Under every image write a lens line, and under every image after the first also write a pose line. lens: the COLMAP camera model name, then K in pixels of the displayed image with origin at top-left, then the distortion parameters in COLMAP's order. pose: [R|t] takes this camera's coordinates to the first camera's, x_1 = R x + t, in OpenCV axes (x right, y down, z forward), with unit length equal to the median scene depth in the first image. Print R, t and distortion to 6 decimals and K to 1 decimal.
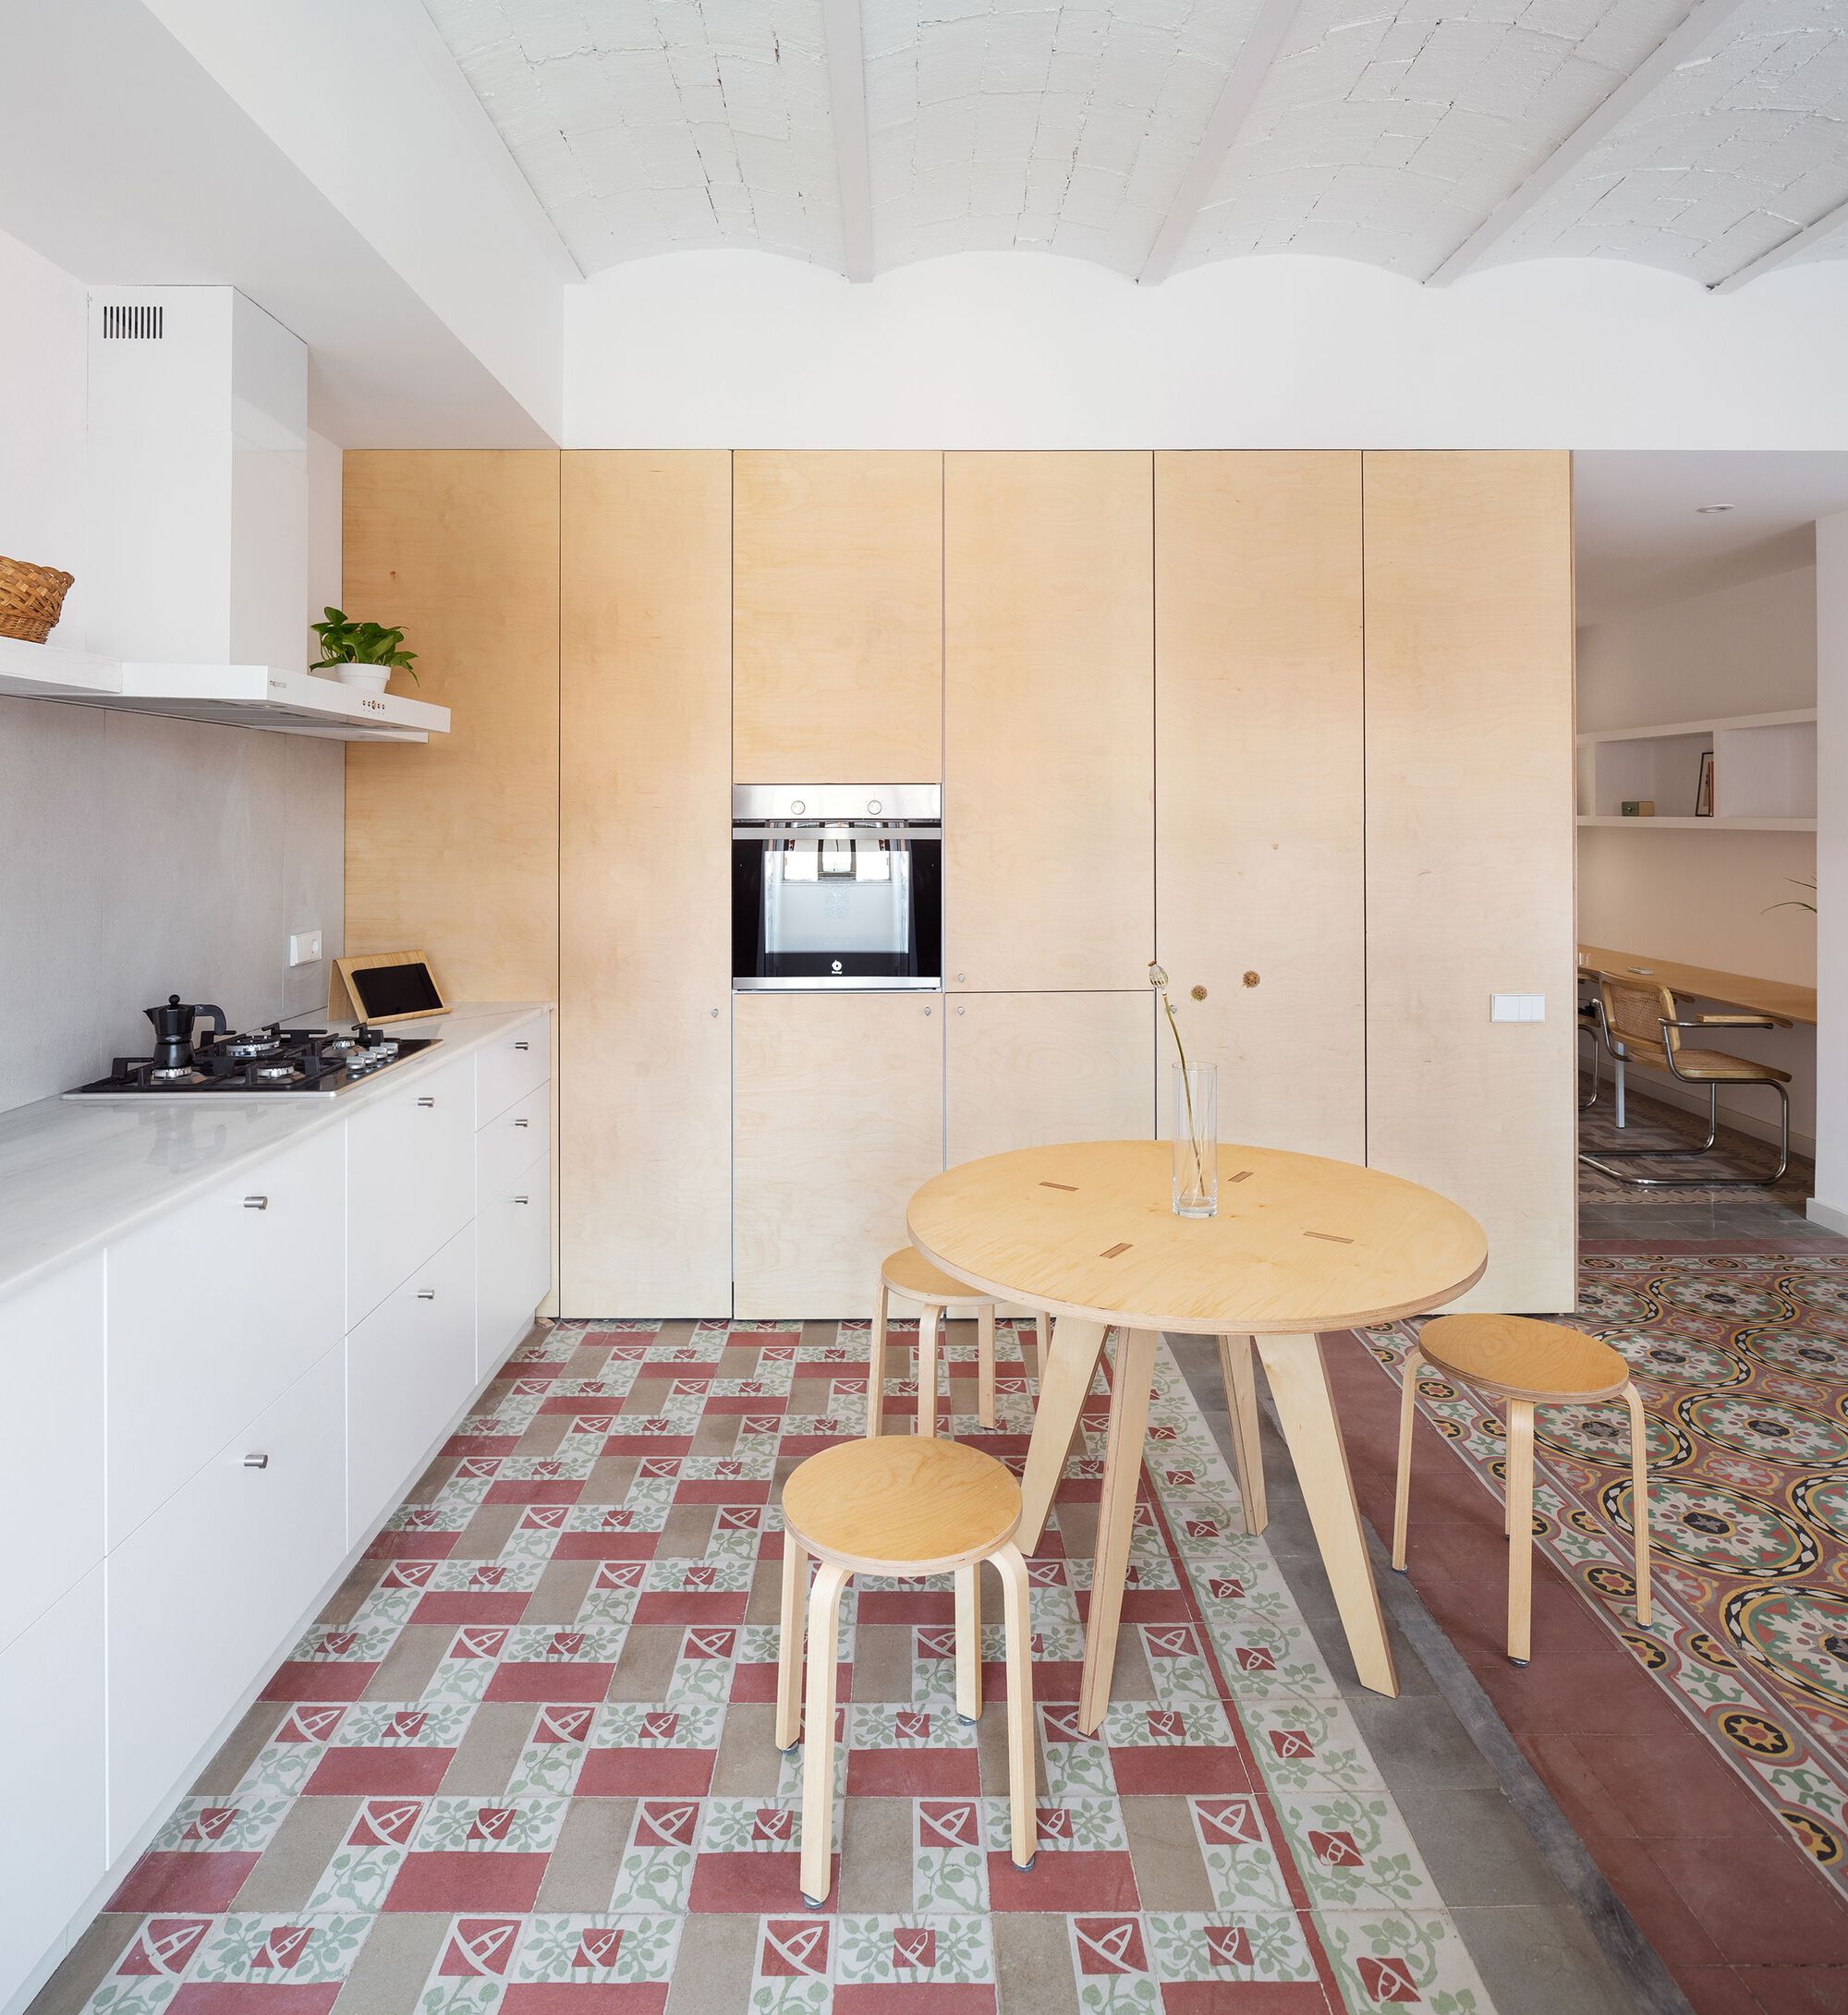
lens RADIAL K [[1262.2, 0, 921.4], [0, 1262.2, 821.6], [0, 0, 1]] dist [0.001710, -0.002796]
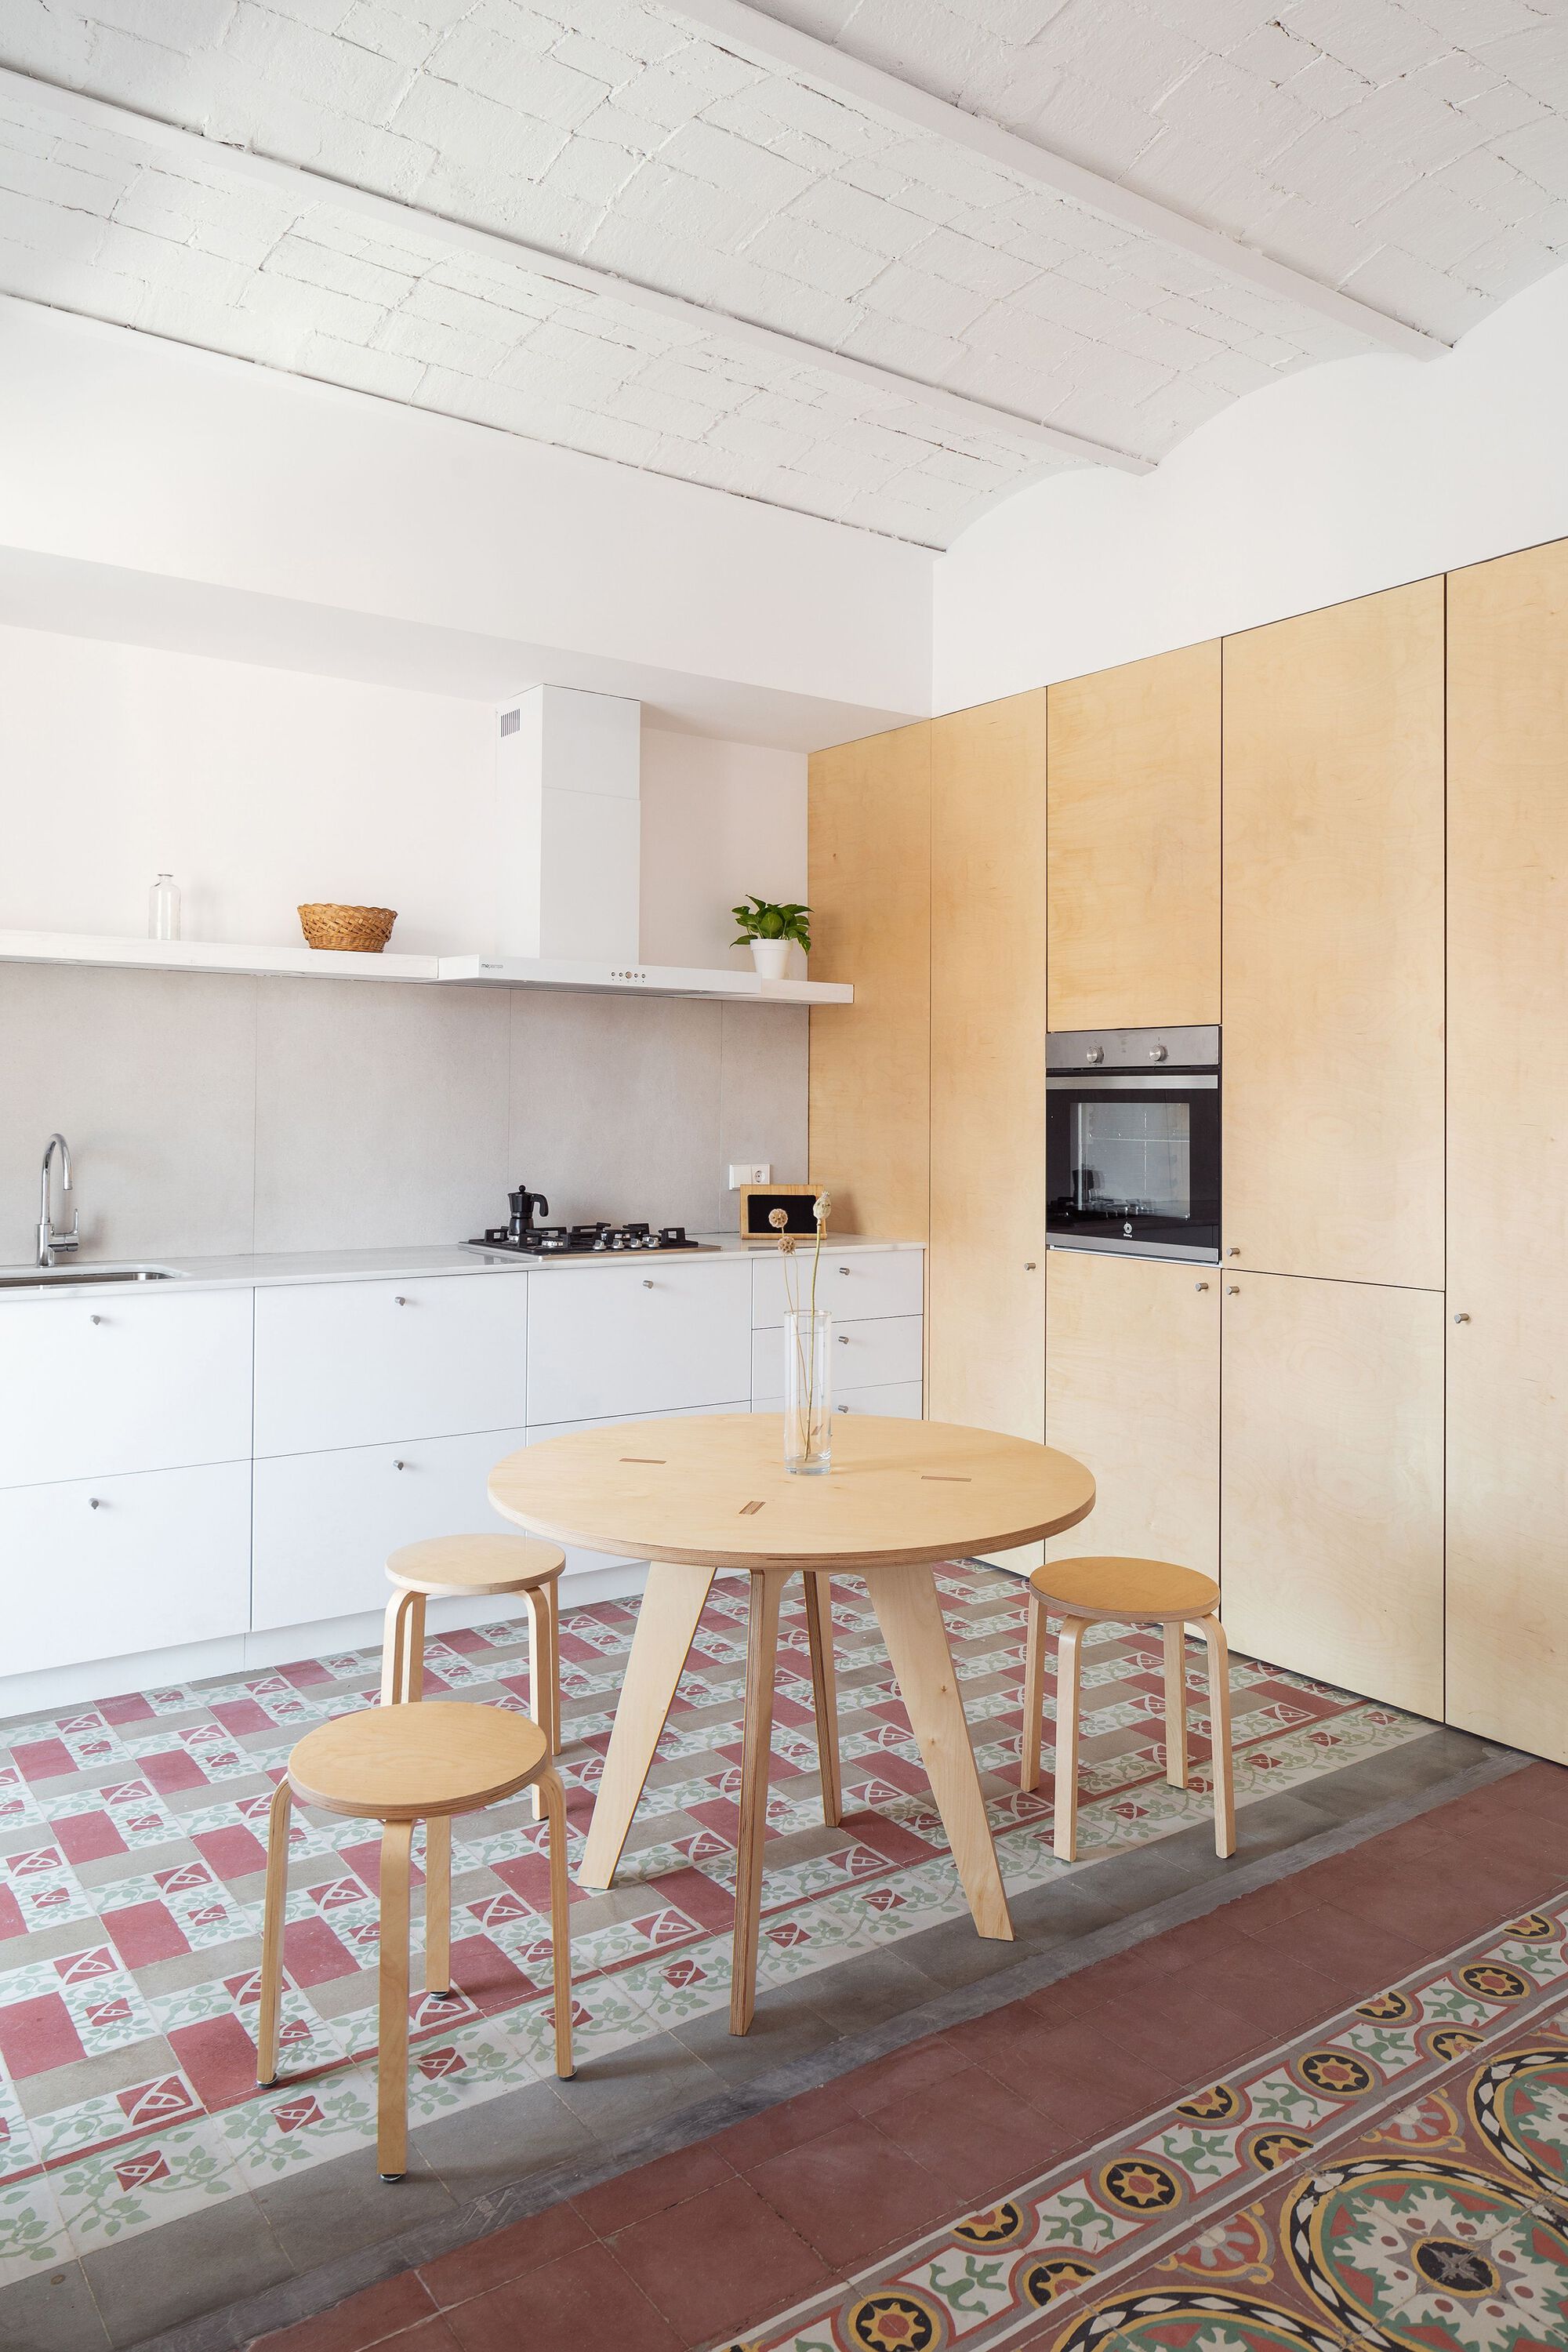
lens RADIAL K [[1599.9, 0, 775.2], [0, 1599.9, 1104.5], [0, 0, 1]] dist [-0.001948, 0.003531]
pose [[0.572188, 0.007970, -0.820084, 0.740794], [-0.009128, 0.999953, 0.003350, 0.023583], [0.820072, 0.005569, 0.572233, 0.127520]]
